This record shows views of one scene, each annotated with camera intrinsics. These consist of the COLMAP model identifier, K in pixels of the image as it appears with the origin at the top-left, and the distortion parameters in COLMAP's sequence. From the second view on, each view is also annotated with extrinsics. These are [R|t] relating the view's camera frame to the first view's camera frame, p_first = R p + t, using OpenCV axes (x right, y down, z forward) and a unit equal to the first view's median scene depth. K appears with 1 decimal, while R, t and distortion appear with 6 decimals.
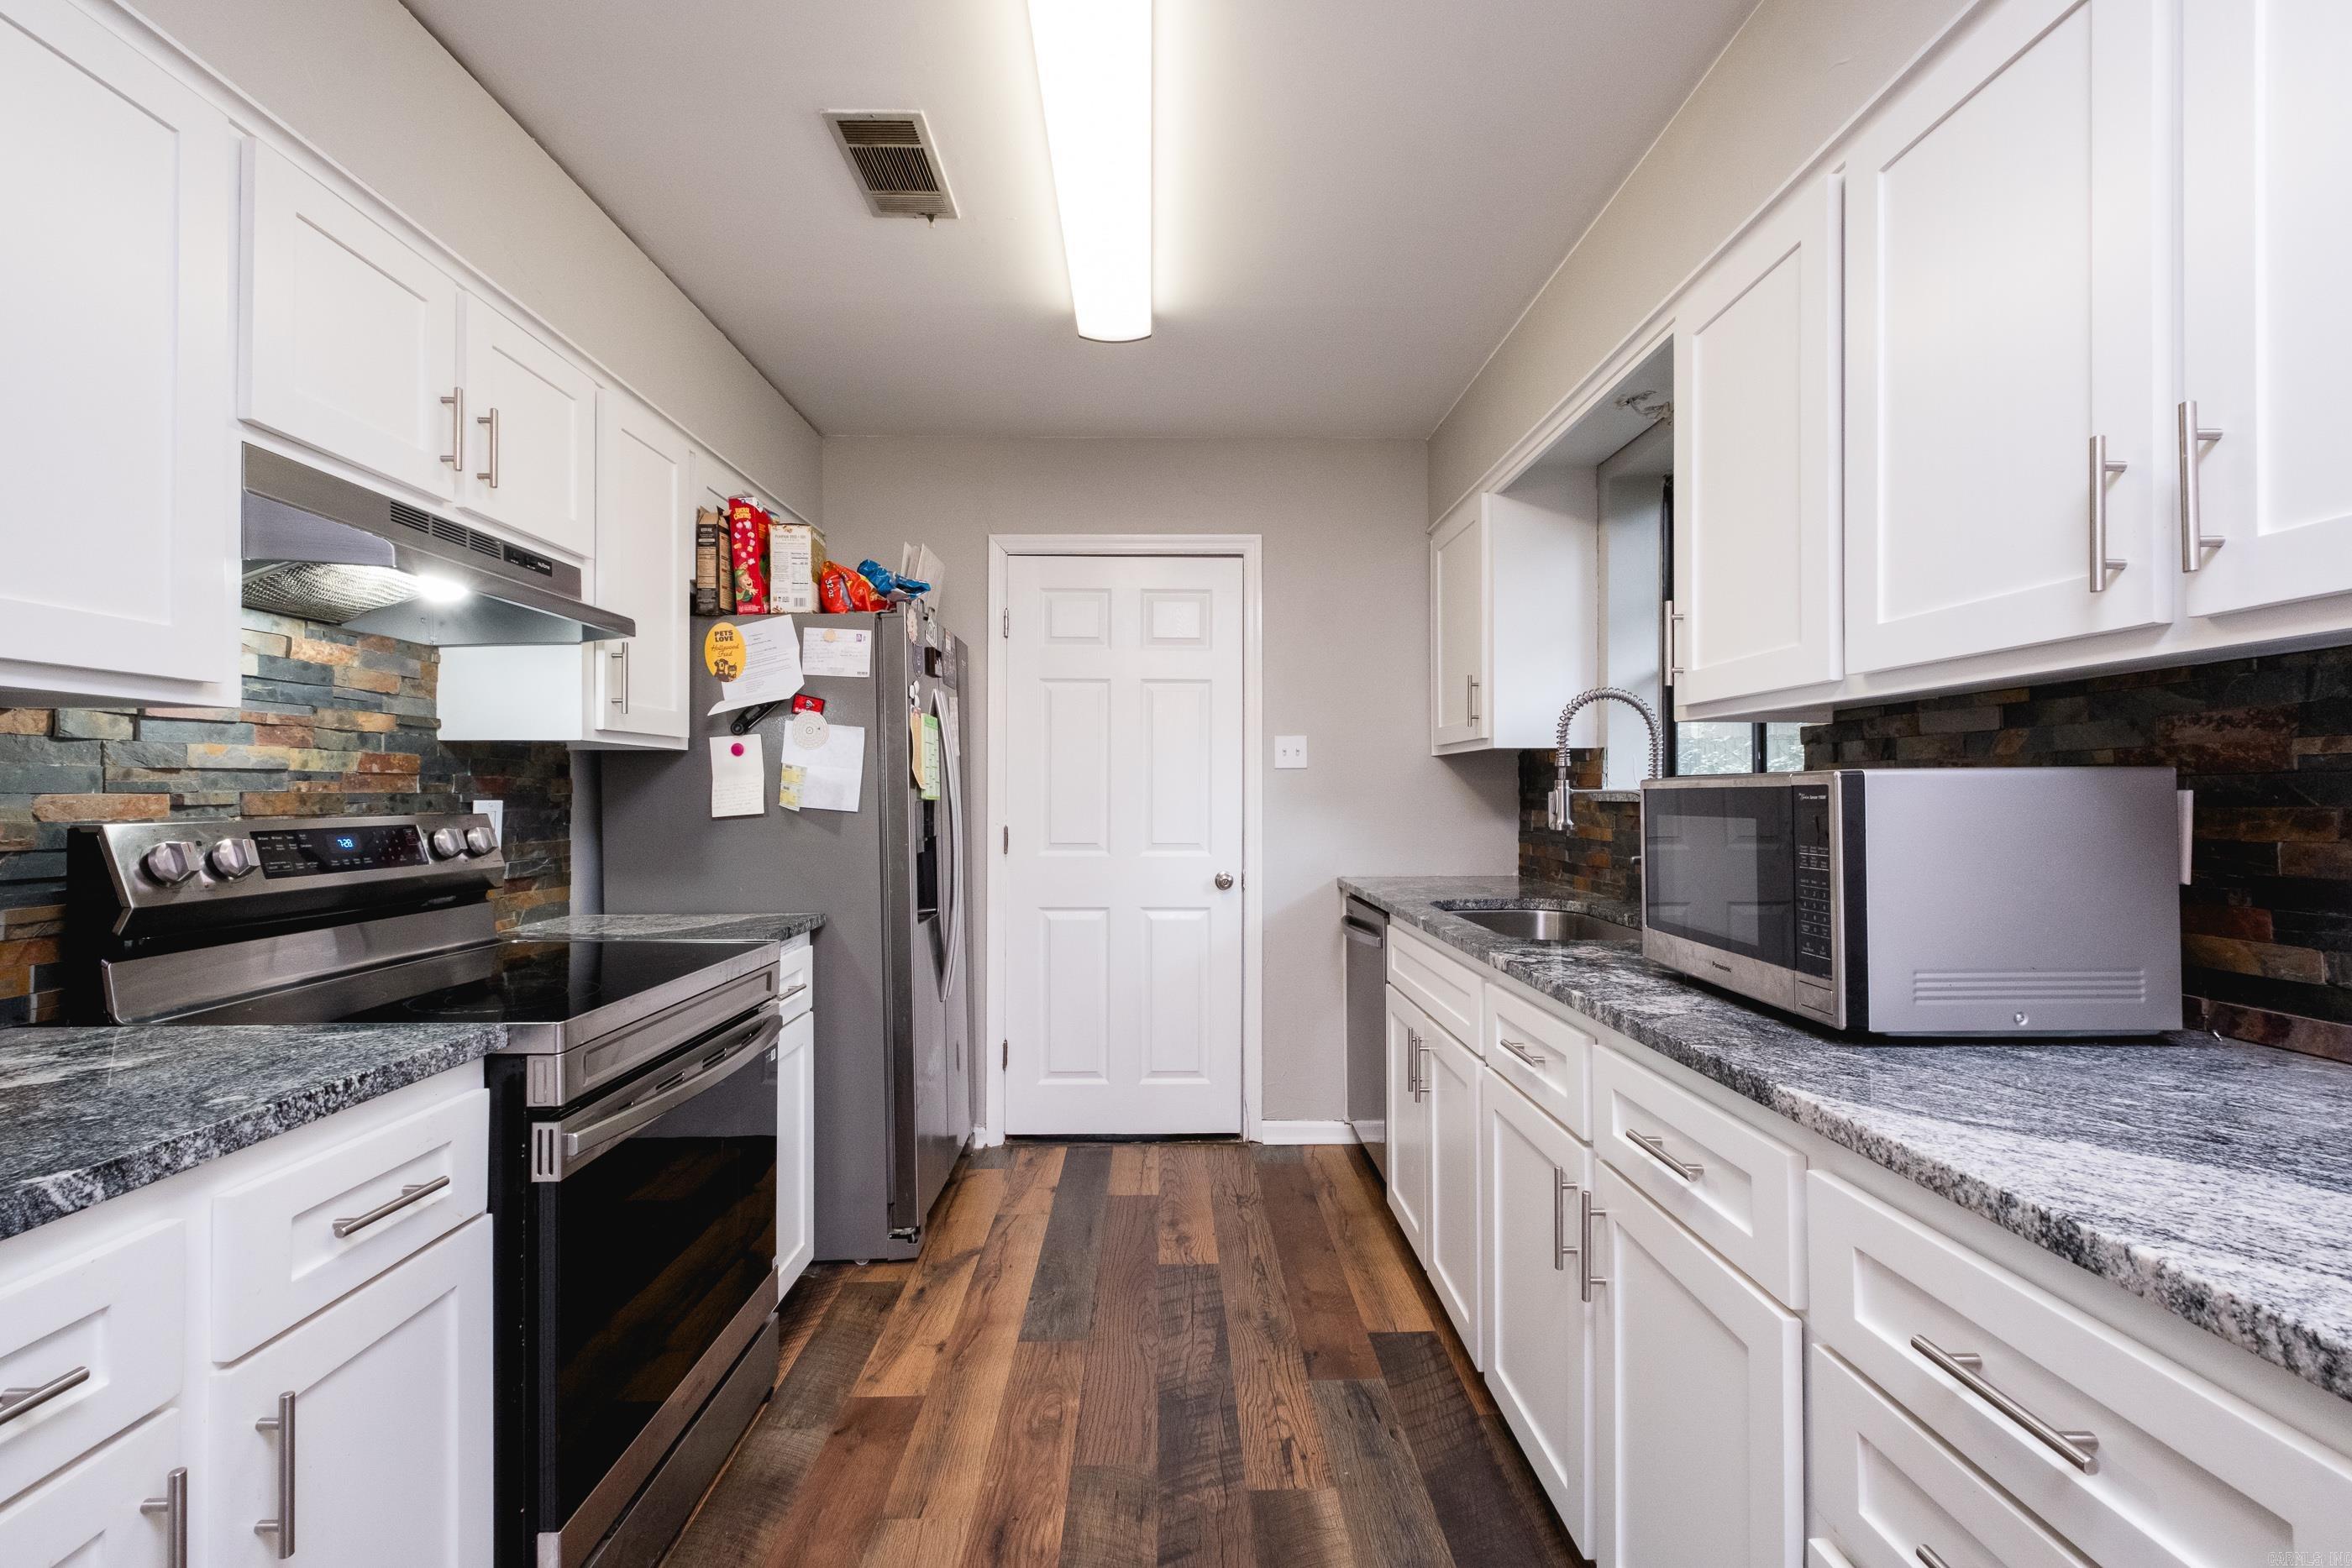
lens RADIAL K [[1036.1, 0, 1189.6], [0, 1036.1, 784.2], [0, 0, 1]] dist [0.010881, -0.005577]
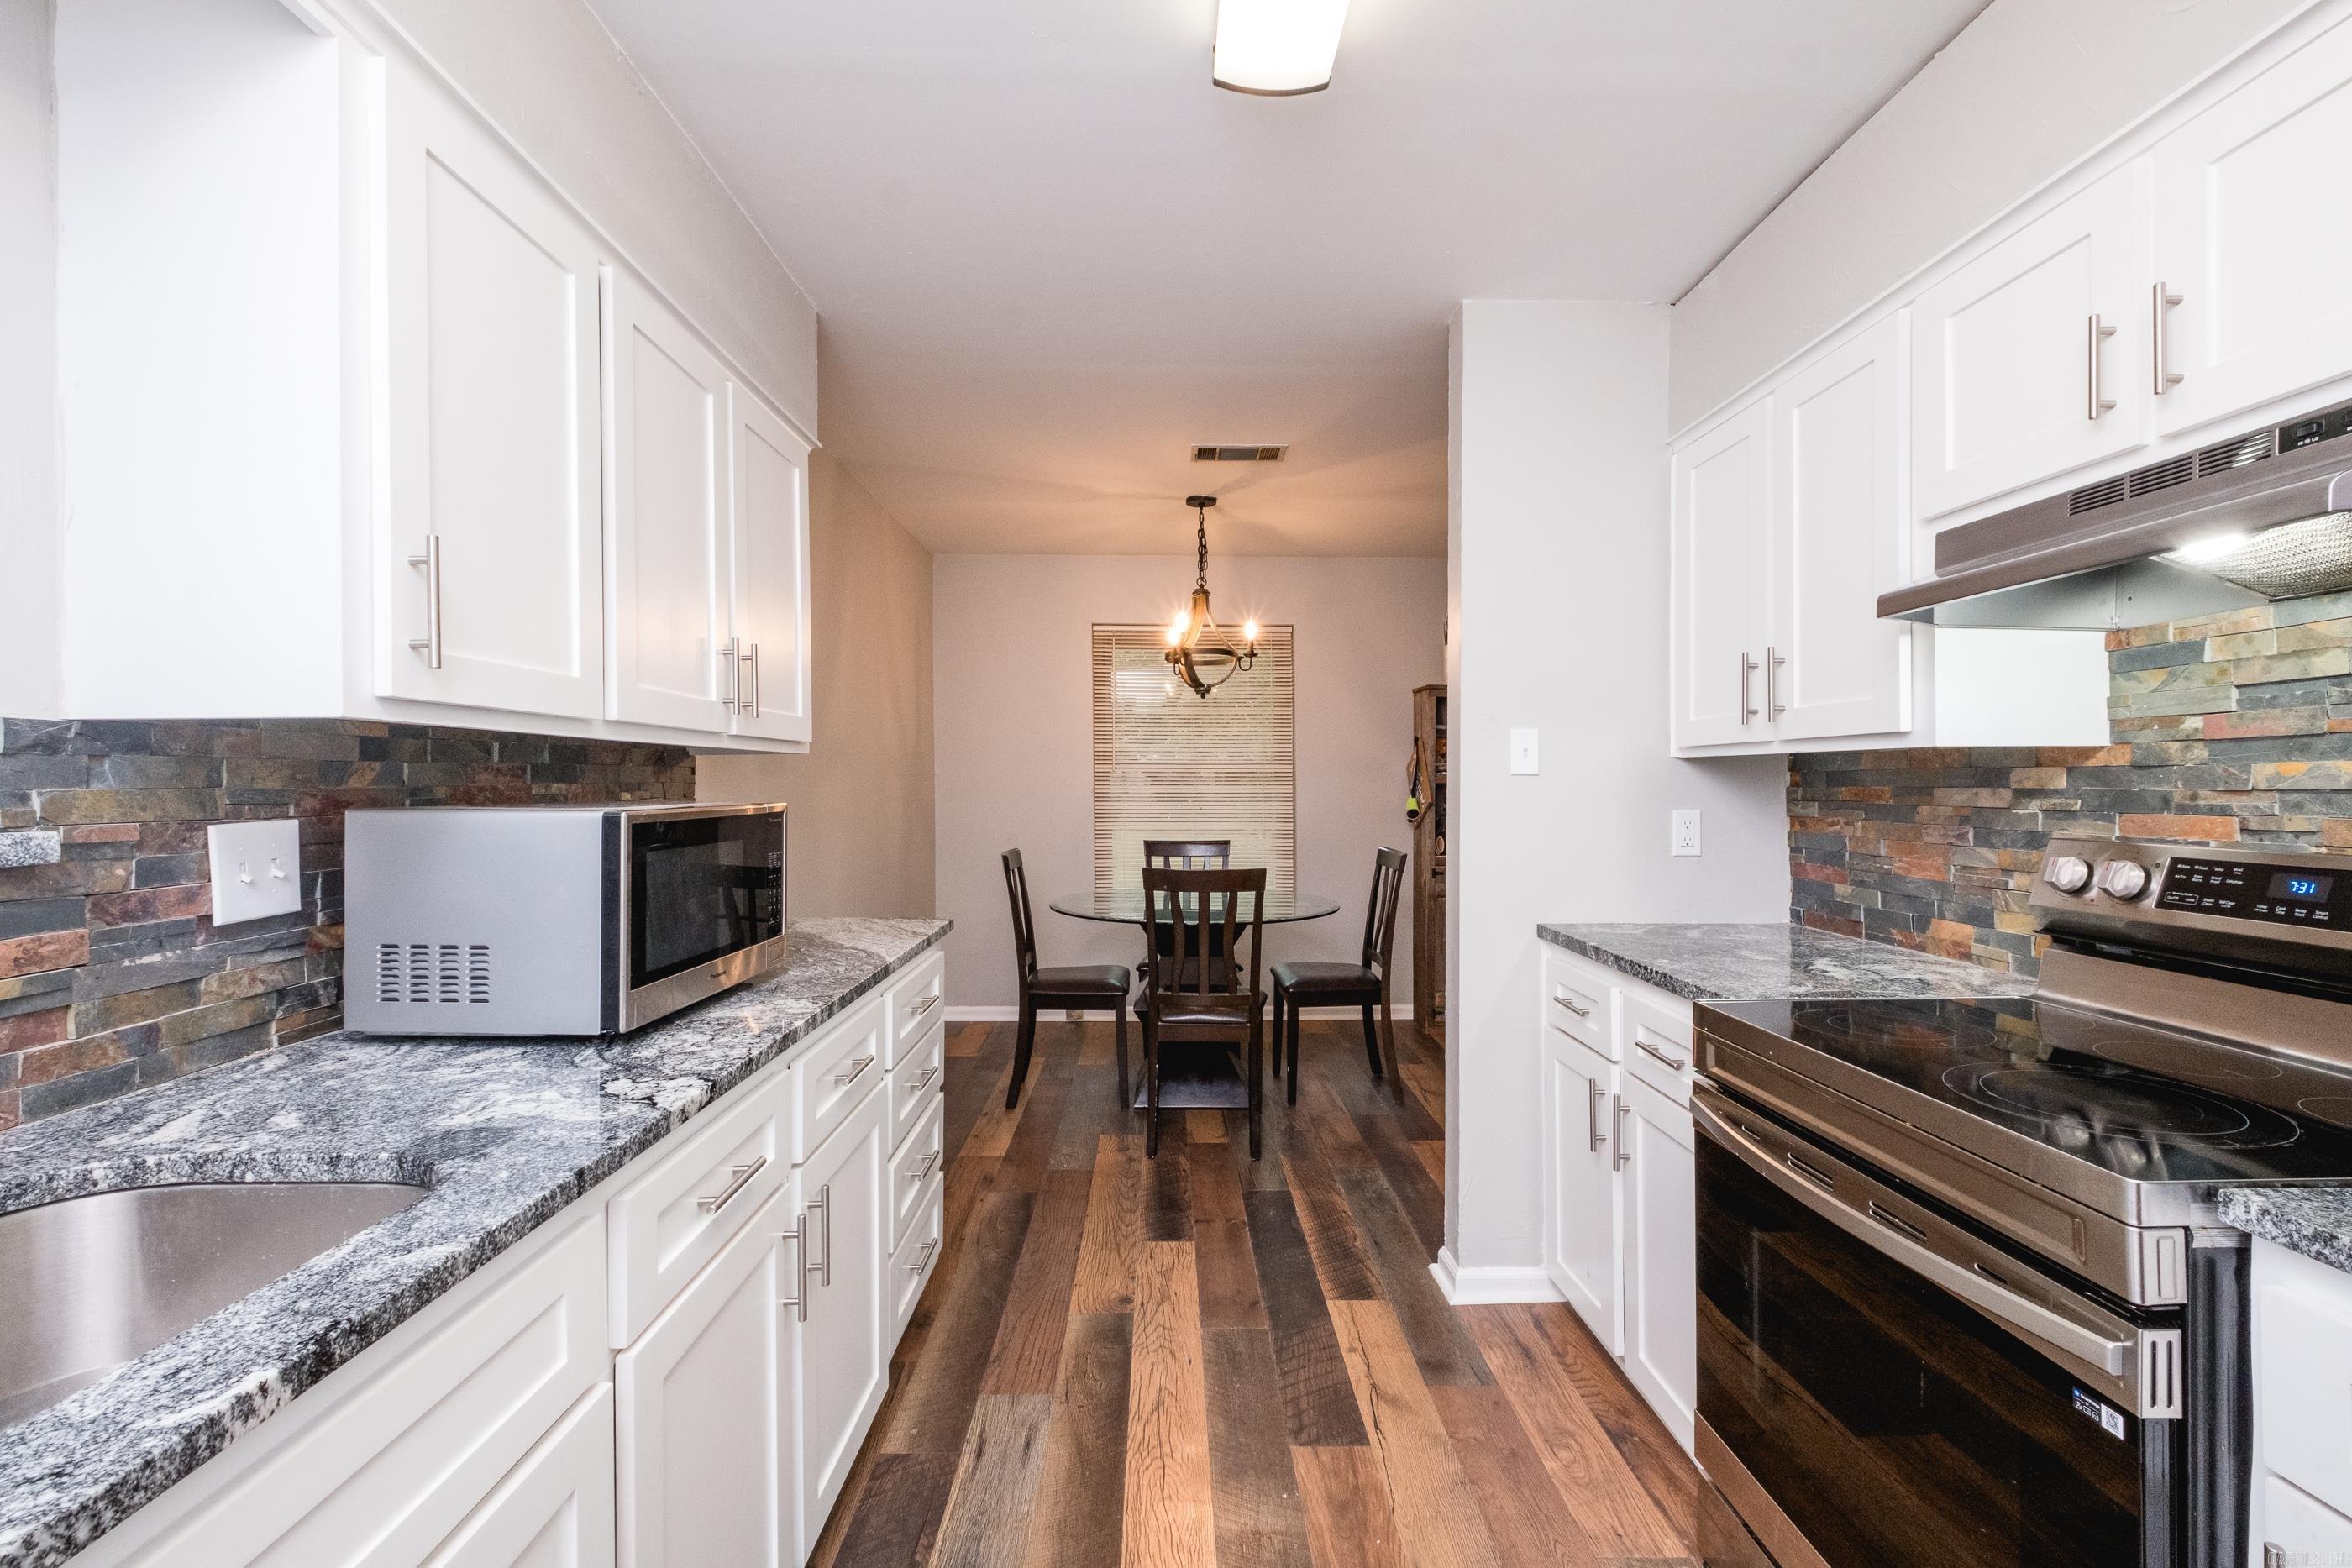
lens RADIAL K [[1036.1, 0, 1173.4], [0, 1036.1, 789.4], [0, 0, 1]] dist [0.010881, -0.005577]
pose [[-0.999956, 0.005931, 0.007229, 0.002059], [0.005911, 0.999979, -0.002806, -0.016138], [-0.007246, -0.002763, -0.999970, 1.628784]]
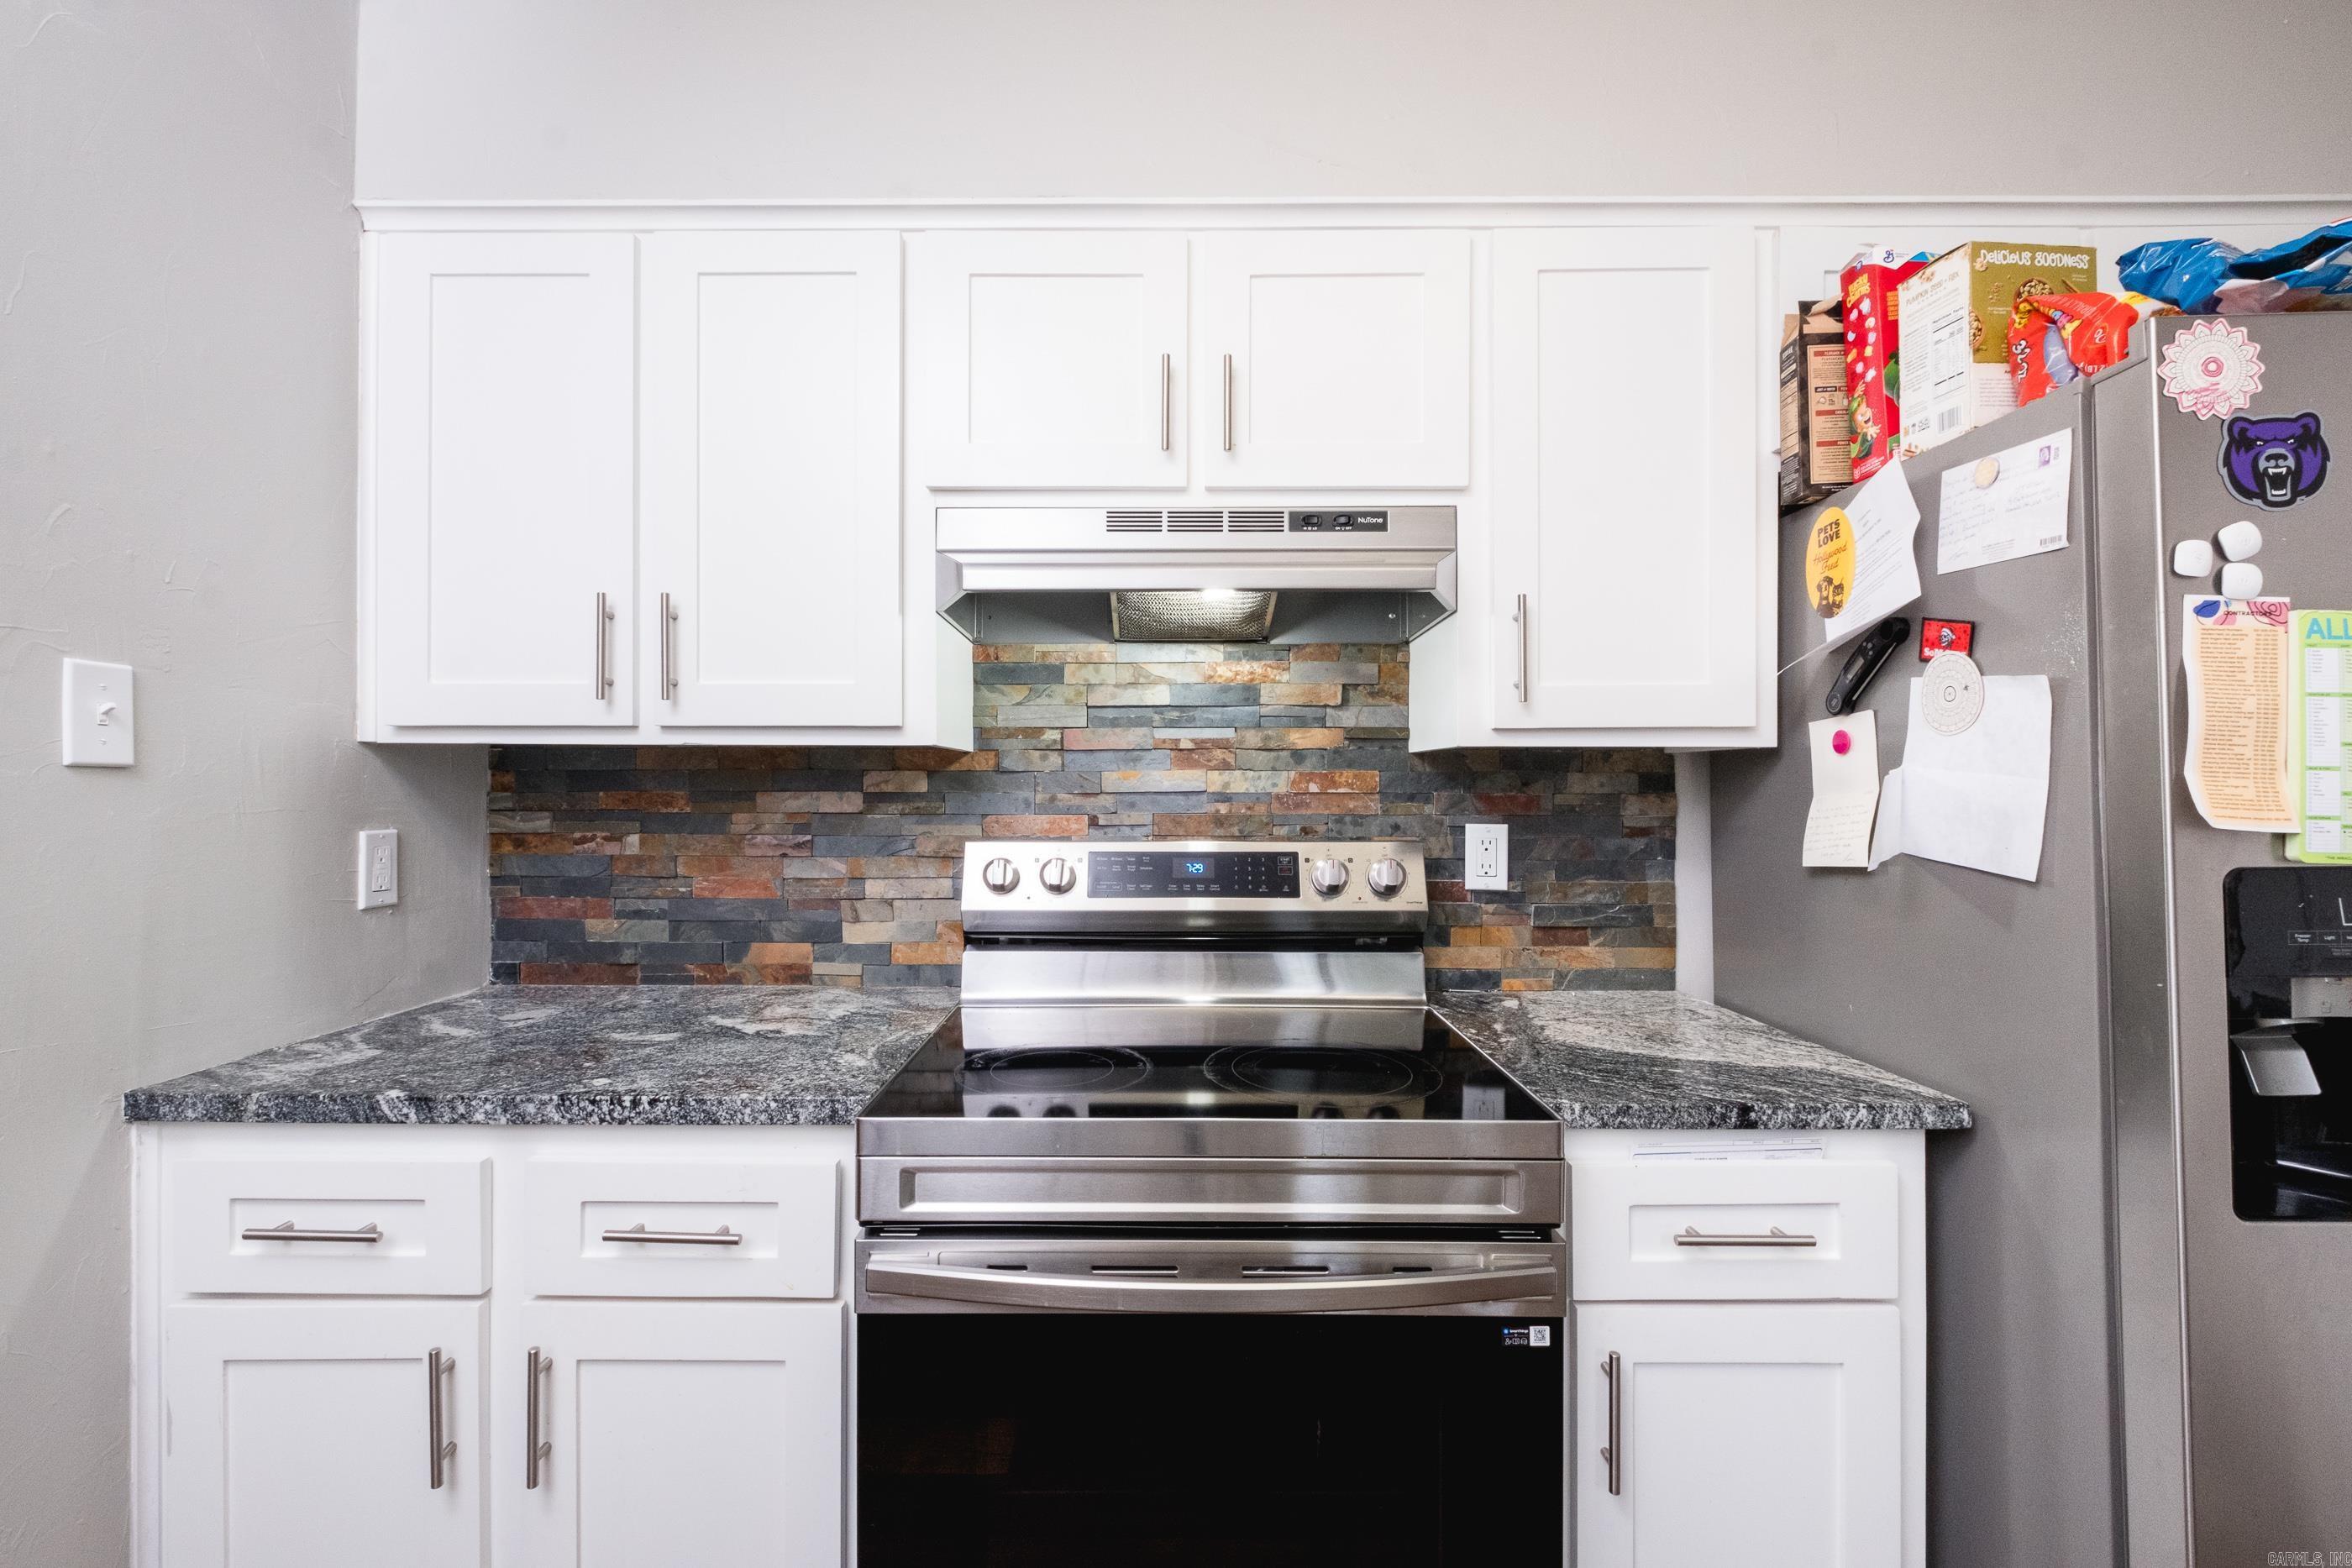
lens RADIAL K [[1036.1, 0, 1190.3], [0, 1036.1, 778.1], [0, 0, 1]] dist [0.010881, -0.005577]
pose [[-0.033883, -0.003839, -0.999418, 0.144355], [0.008204, 0.999958, -0.004119, -0.021765], [0.999392, -0.008339, -0.033850, 0.951888]]
